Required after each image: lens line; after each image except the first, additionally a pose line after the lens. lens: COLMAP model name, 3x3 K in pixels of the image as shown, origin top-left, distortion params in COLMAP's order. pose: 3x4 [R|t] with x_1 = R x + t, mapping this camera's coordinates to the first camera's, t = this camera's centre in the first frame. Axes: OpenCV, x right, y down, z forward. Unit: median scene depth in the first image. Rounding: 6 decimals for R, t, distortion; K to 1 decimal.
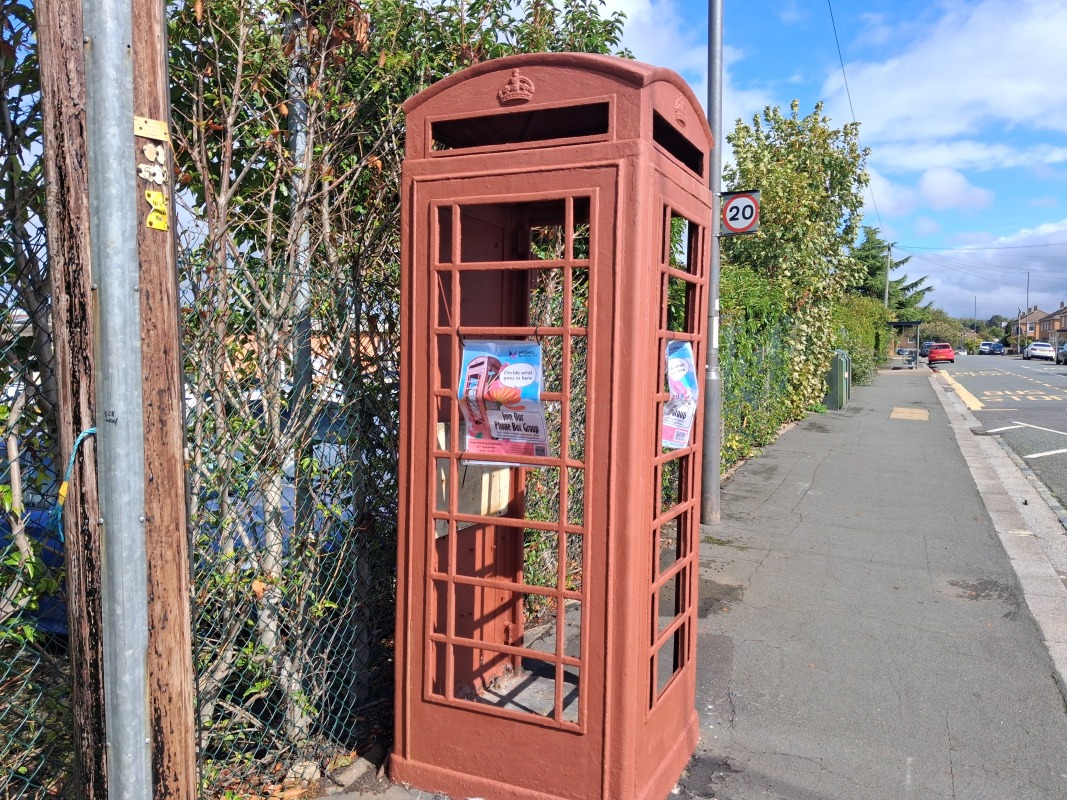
lens RADIAL K [[853.4, 0, 533.8], [0, 853.4, 401.3], [0, 0, 1]] dist [0.019183, -0.019828]
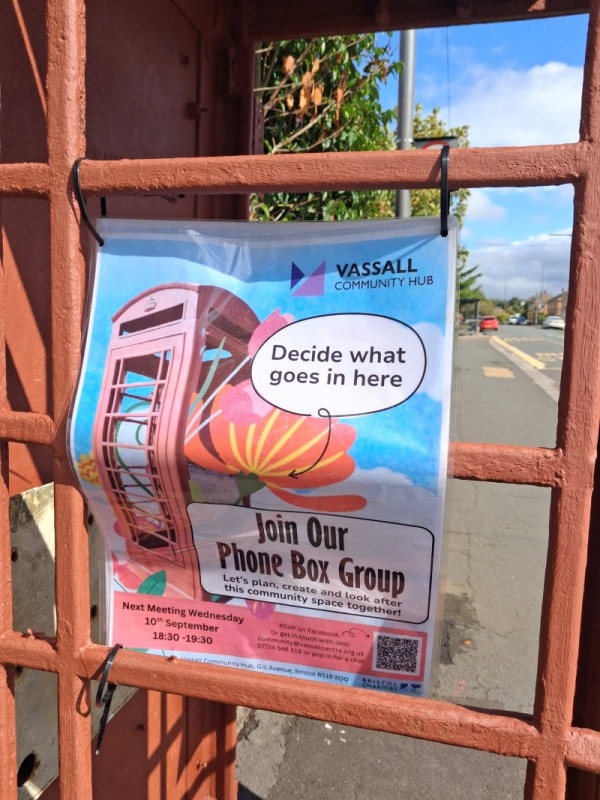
lens RADIAL K [[639.9, 0, 297.3], [0, 639.9, 402.4], [0, 0, 1]] dist [0.019183, -0.019828]
pose [[0.984250, -0.006143, 0.176674, -0.058035], [-0.006602, 0.997422, 0.071457, -0.032108], [-0.176658, -0.071498, 0.981672, 0.810539]]
